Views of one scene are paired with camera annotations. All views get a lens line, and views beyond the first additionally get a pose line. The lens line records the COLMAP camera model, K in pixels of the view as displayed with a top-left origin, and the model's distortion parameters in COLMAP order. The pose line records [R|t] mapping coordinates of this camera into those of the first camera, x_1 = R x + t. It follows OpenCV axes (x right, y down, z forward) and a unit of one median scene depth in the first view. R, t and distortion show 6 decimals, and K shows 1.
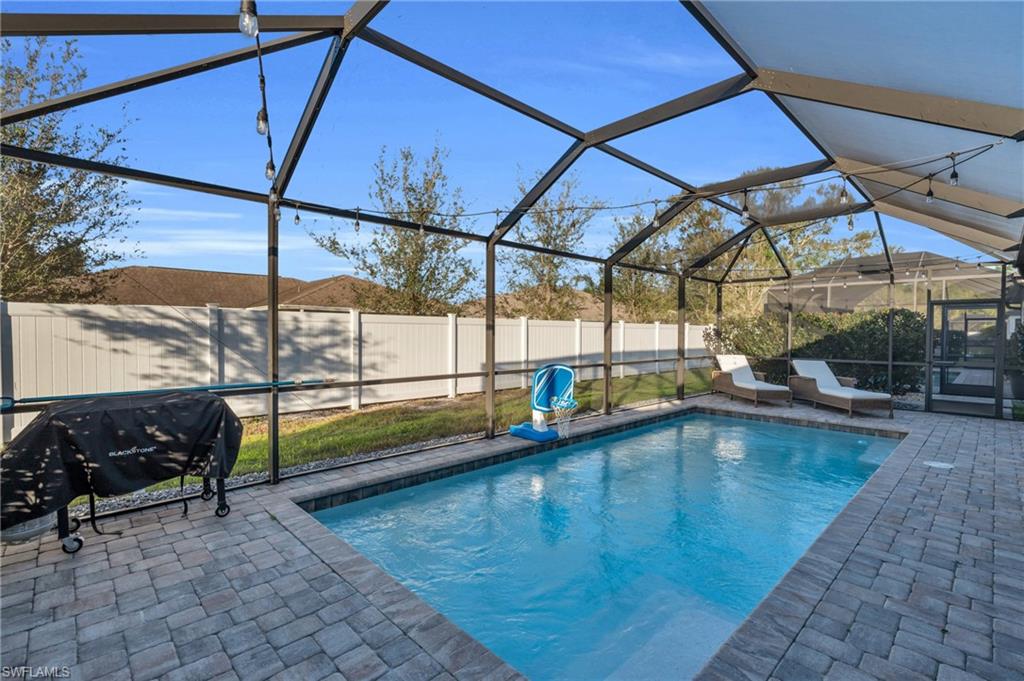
lens RADIAL K [[466.7, 0, 514.5], [0, 466.7, 340.6], [0, 0, 1]] dist [0.001681, 0.000035]
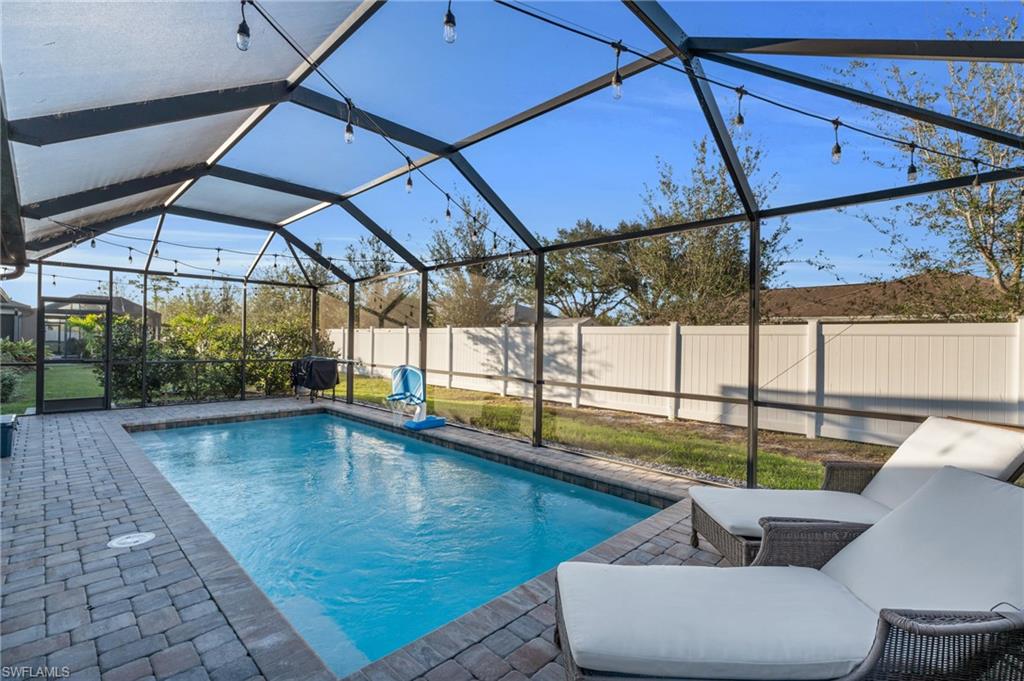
lens RADIAL K [[466.7, 0, 512.8], [0, 466.7, 339.8], [0, 0, 1]] dist [0.001681, 0.000035]
pose [[0.027320, -0.009120, -0.999585, 0.845431], [-0.036574, 0.999280, -0.010117, -0.005525], [0.998957, 0.036835, 0.026967, 0.814291]]
